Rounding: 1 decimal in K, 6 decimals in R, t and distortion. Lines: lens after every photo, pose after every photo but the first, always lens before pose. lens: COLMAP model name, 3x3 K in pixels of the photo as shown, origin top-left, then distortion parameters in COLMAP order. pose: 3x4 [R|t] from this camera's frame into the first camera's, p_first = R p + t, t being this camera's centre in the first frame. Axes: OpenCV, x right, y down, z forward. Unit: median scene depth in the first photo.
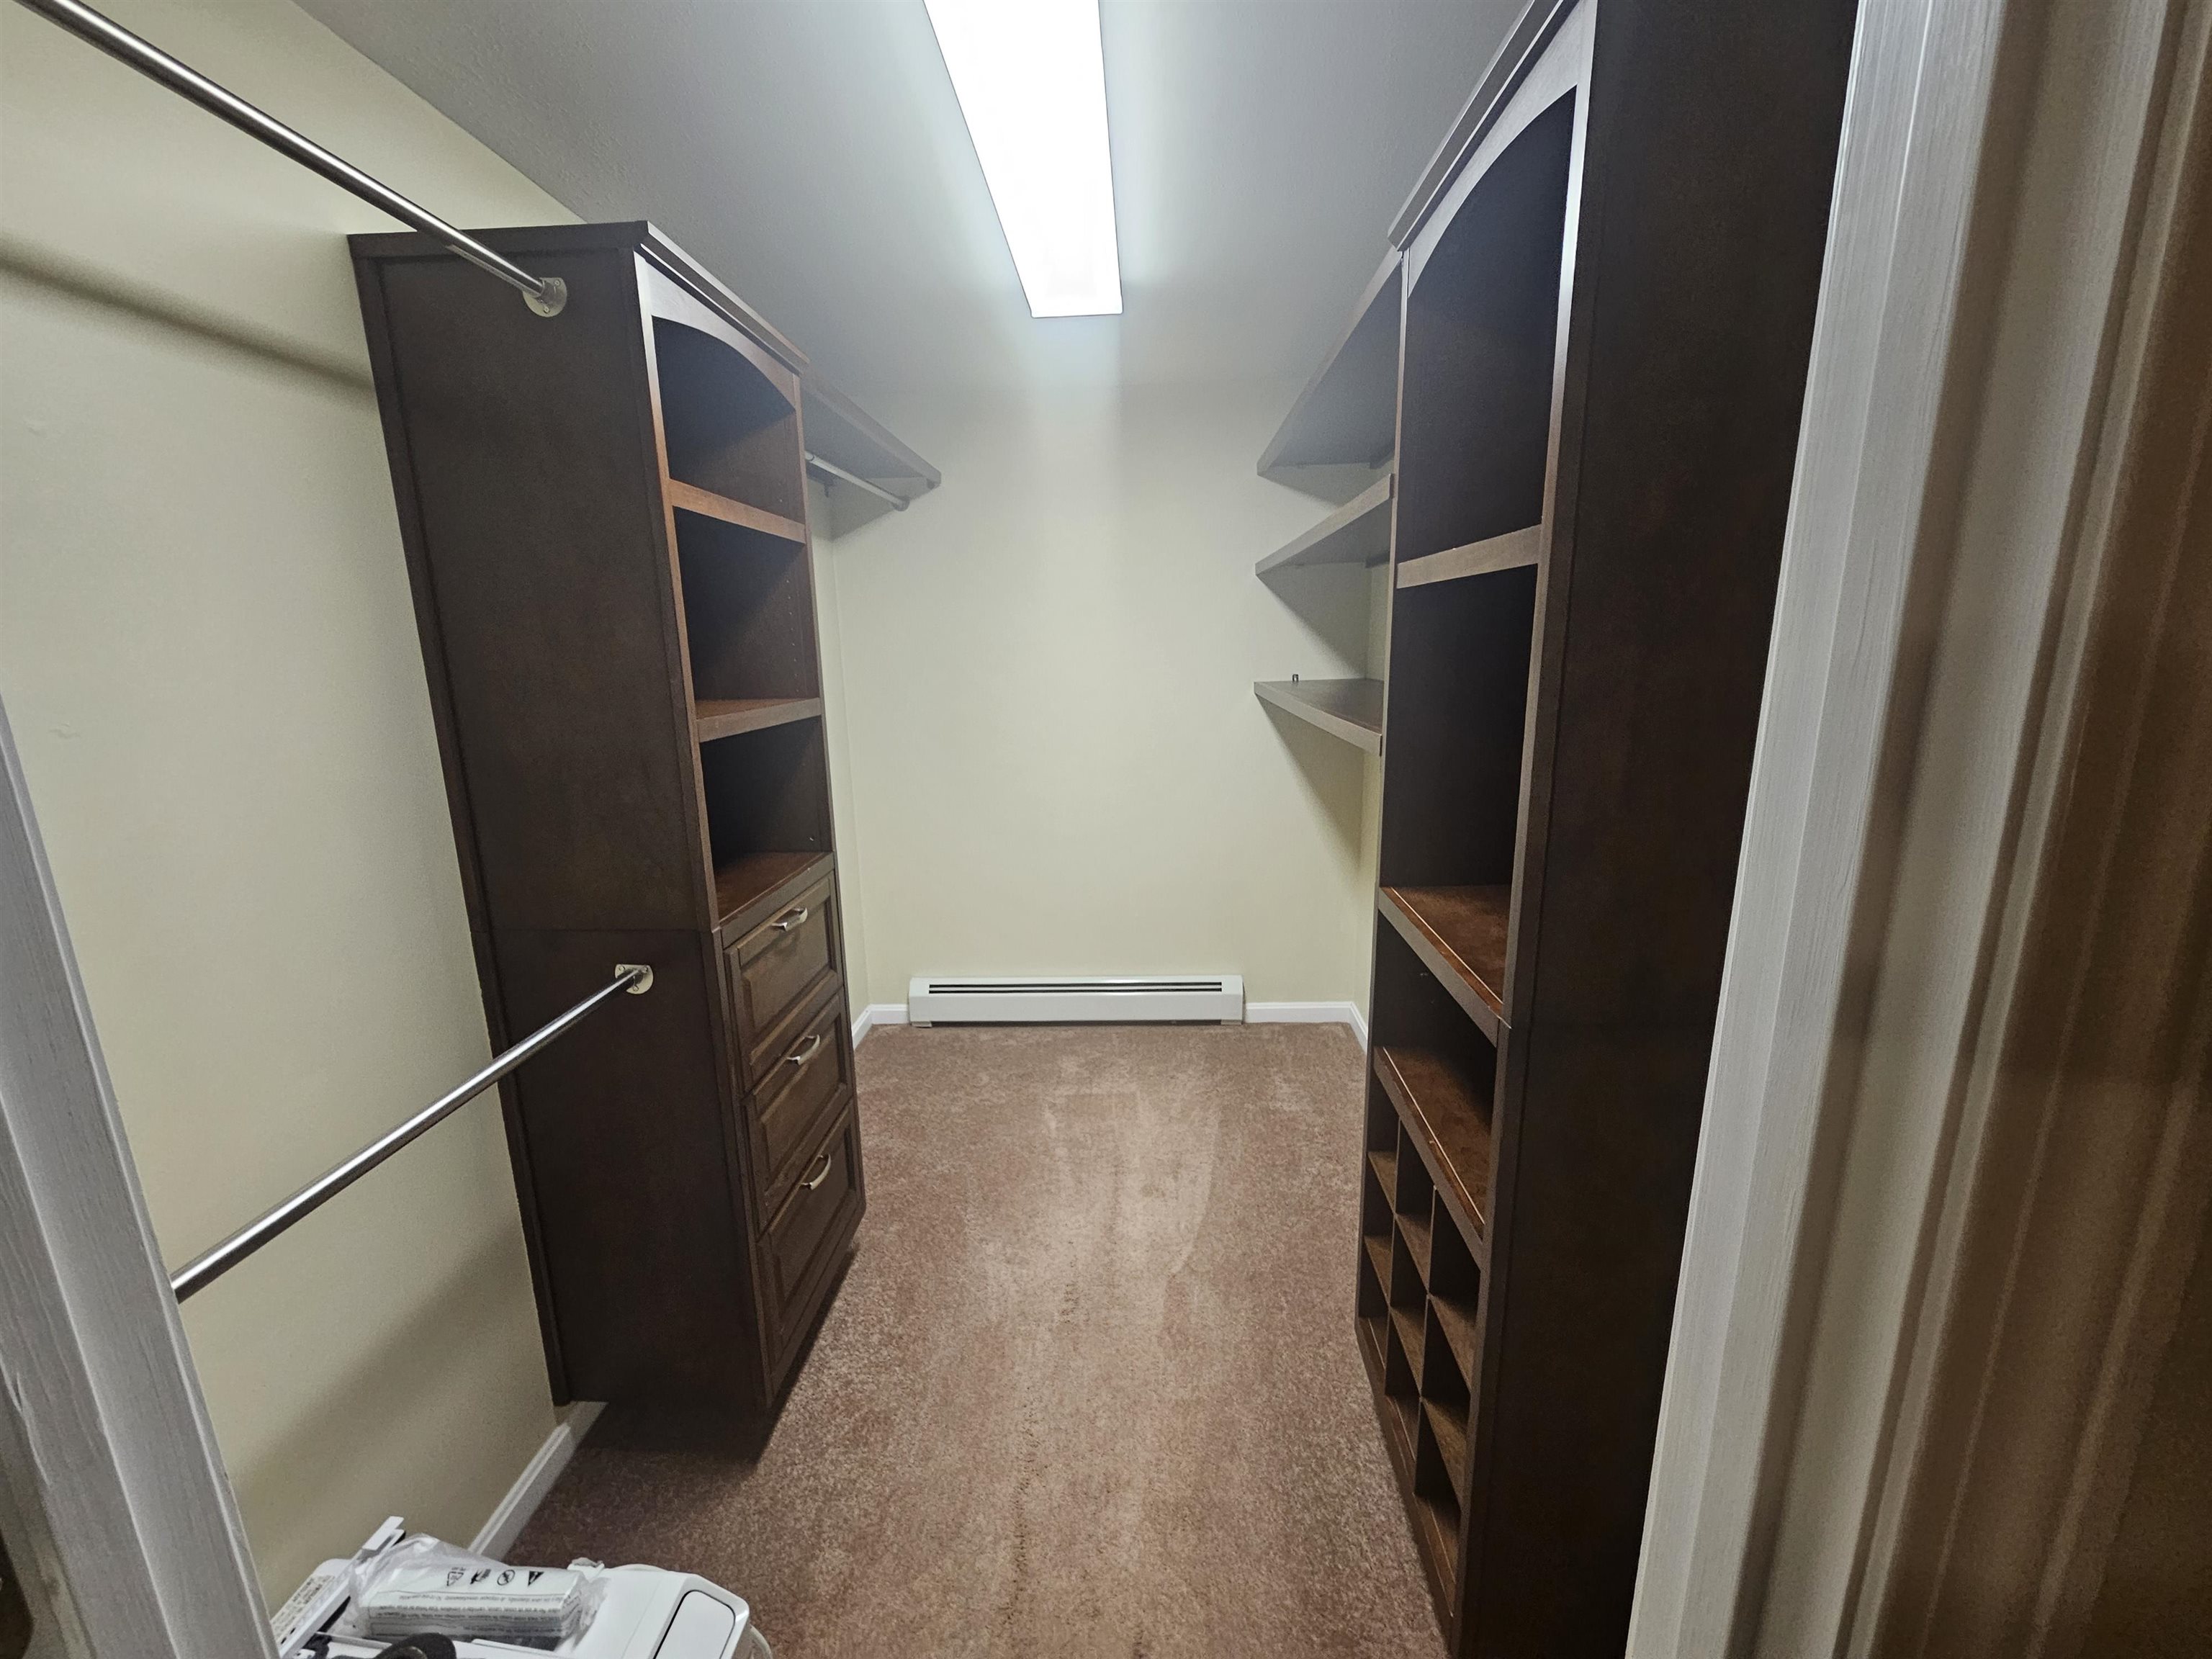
lens RADIAL K [[926.9, 0, 1119.5], [0, 926.9, 839.5], [0, 0, 1]] dist [-0.001098, 0.000527]
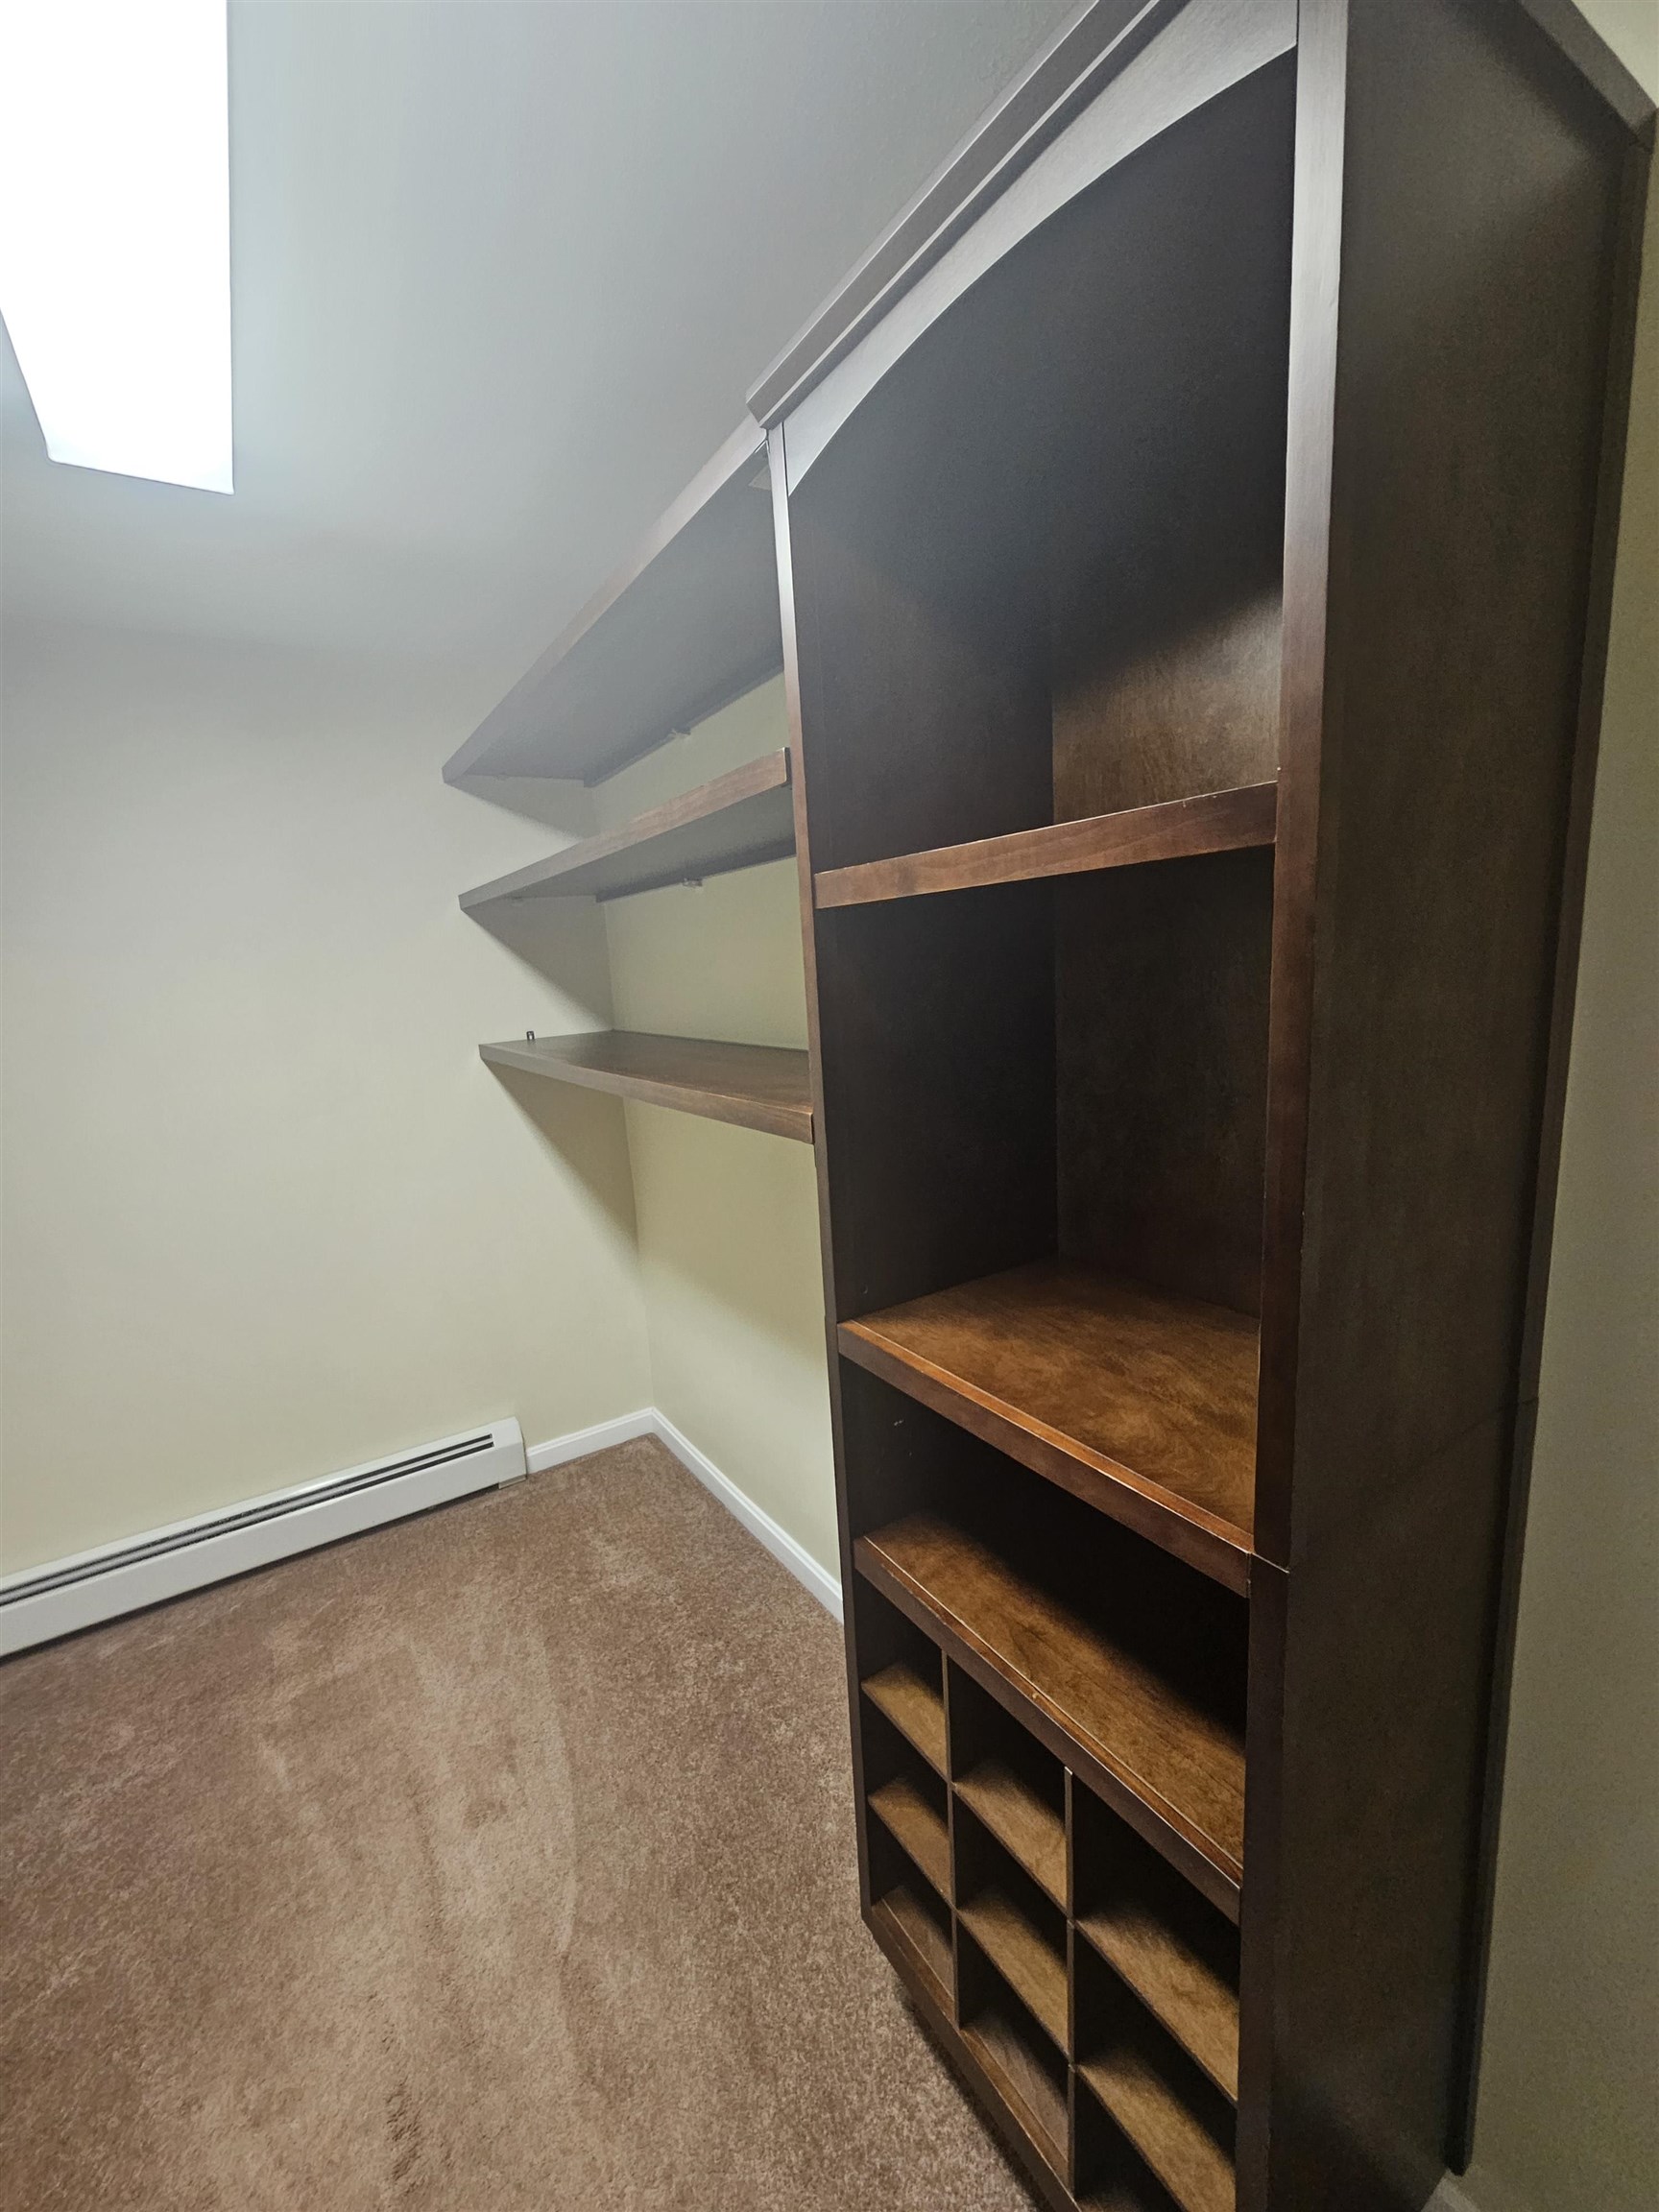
lens RADIAL K [[922.3, 0, 855.2], [0, 922.3, 1123.8], [0, 0, 1]] dist [-0.002040, 0.005161]
pose [[0.816095, -0.130762, 0.562931, -0.072884], [0.165099, 0.986224, -0.010261, -0.075945], [-0.553834, 0.101314, 0.826440, 0.326963]]
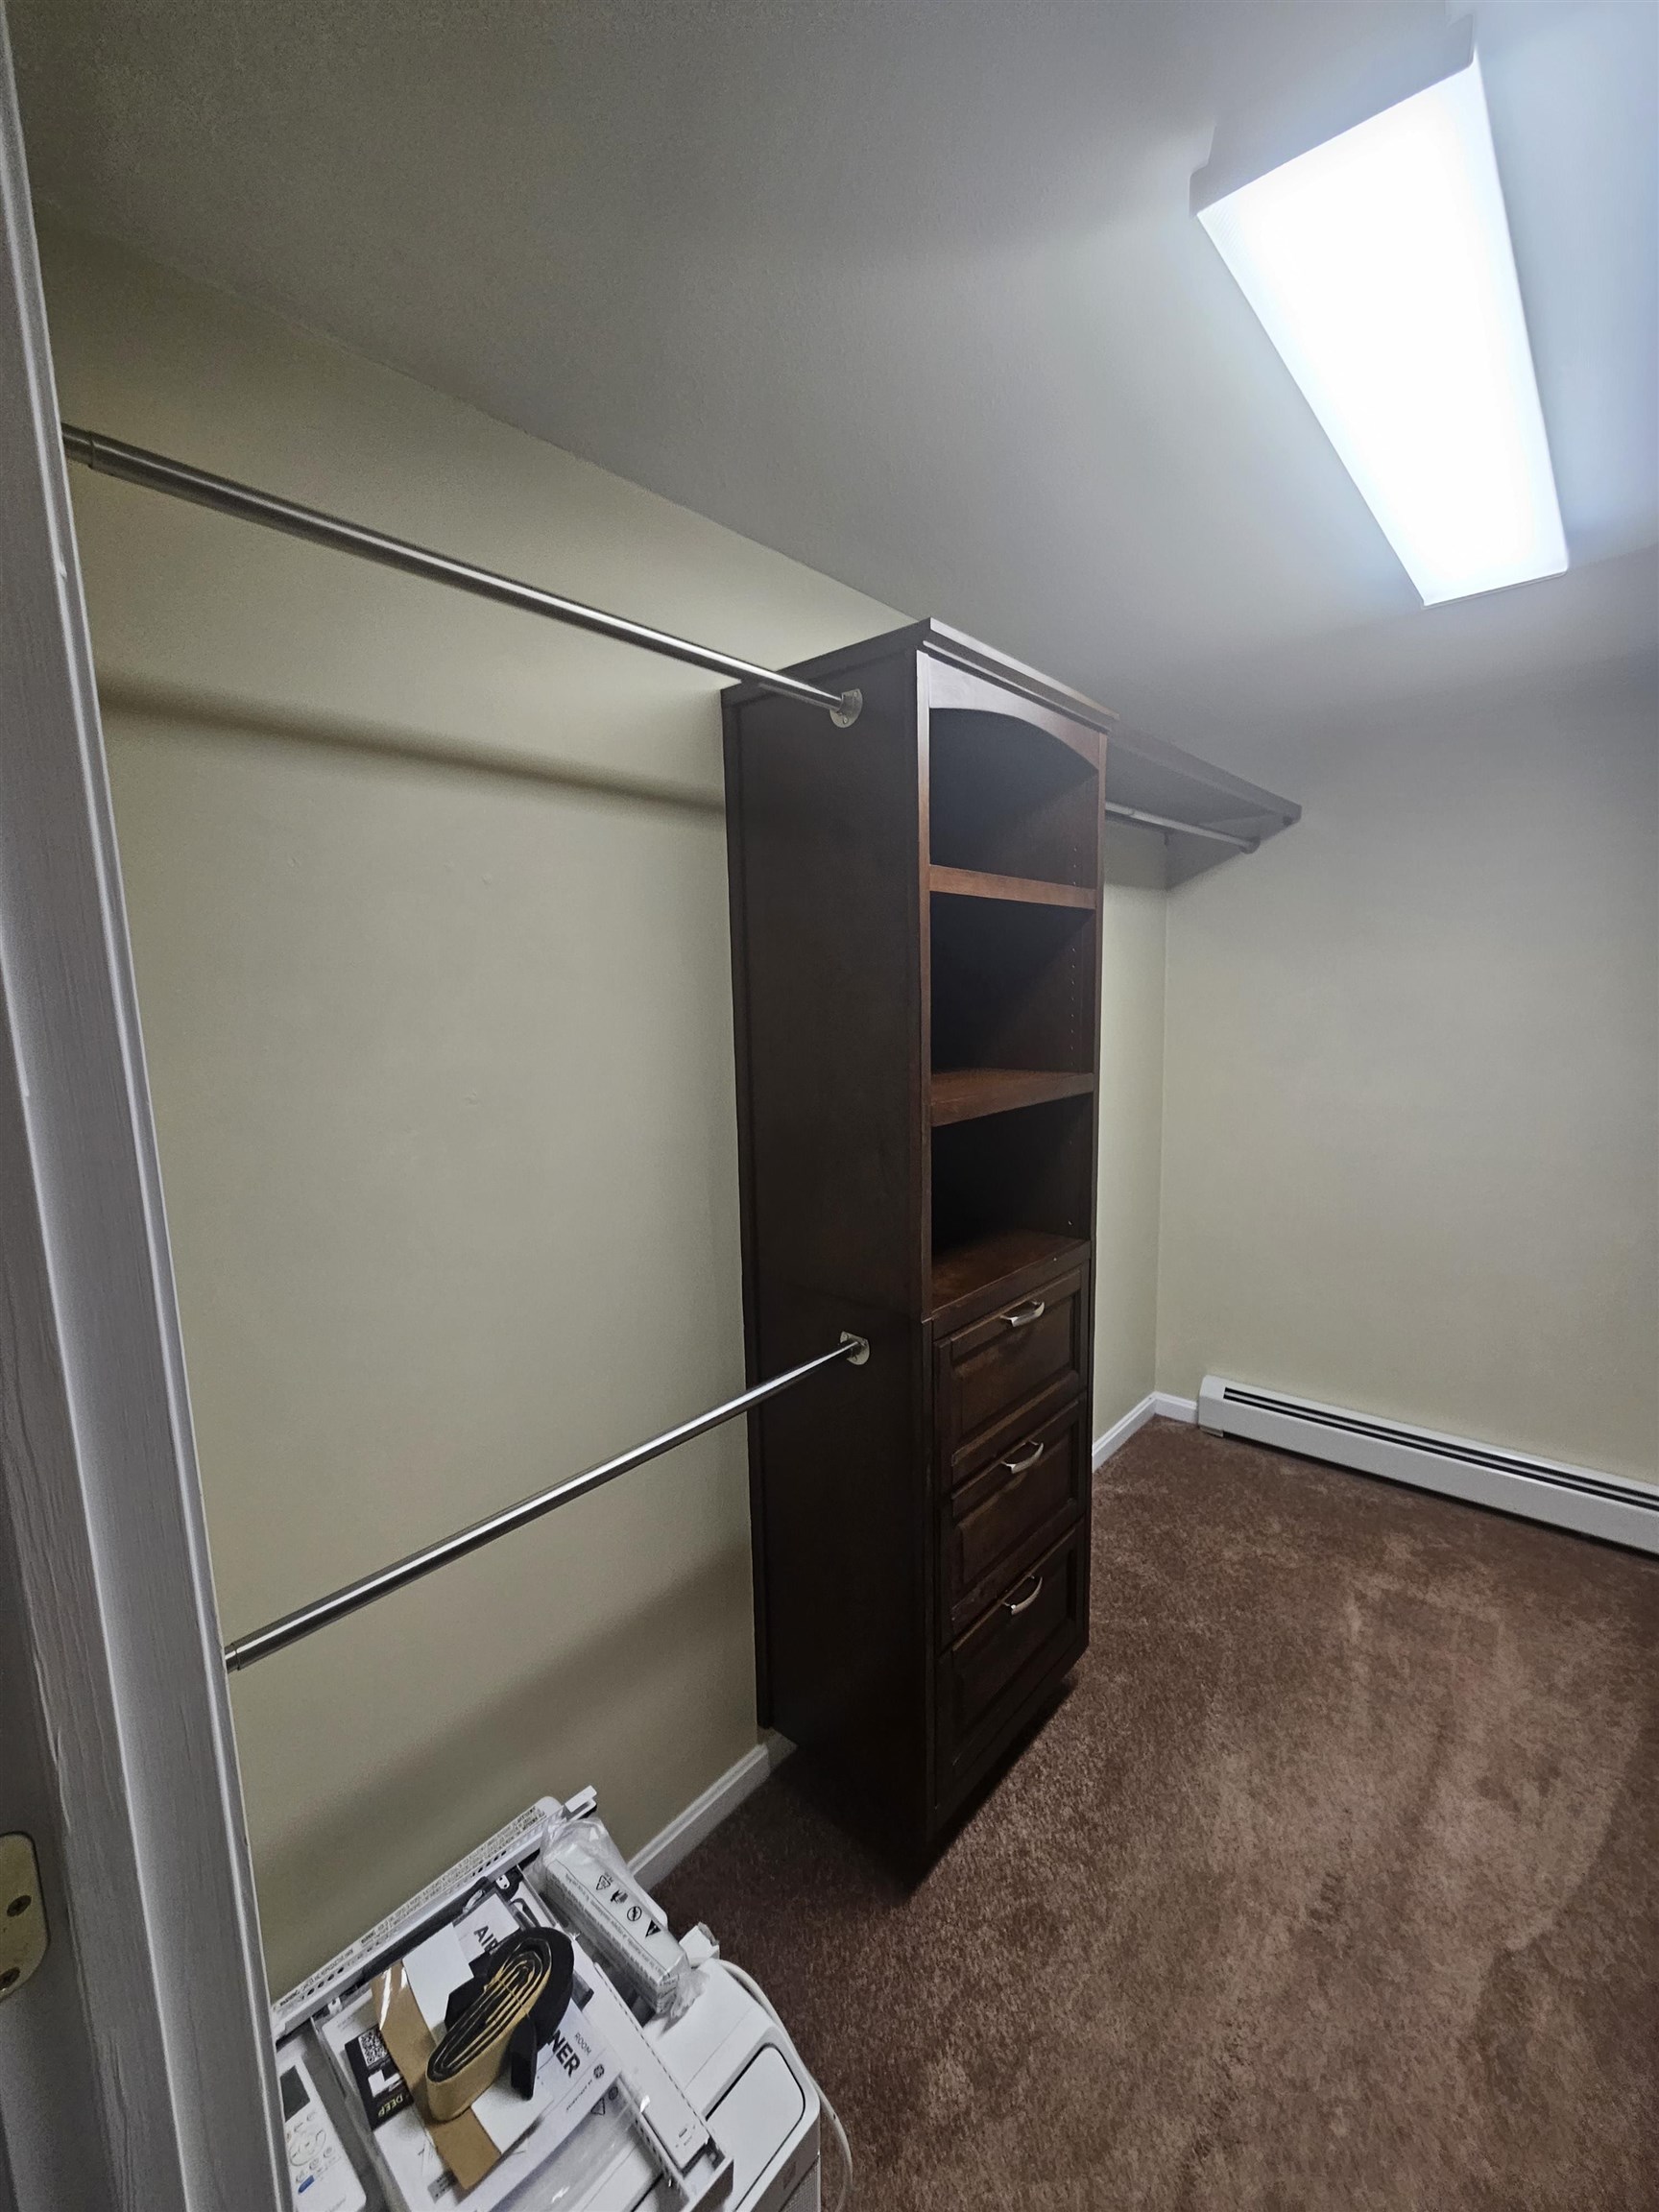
lens RADIAL K [[926.9, 0, 829.5], [0, 926.9, 1106.0], [0, 0, 1]] dist [-0.001098, 0.000527]
pose [[0.774811, 0.082290, -0.626814, 0.053145], [-0.126338, 0.991647, -0.025982, -0.064573], [0.619440, 0.099322, 0.778736, 0.128526]]
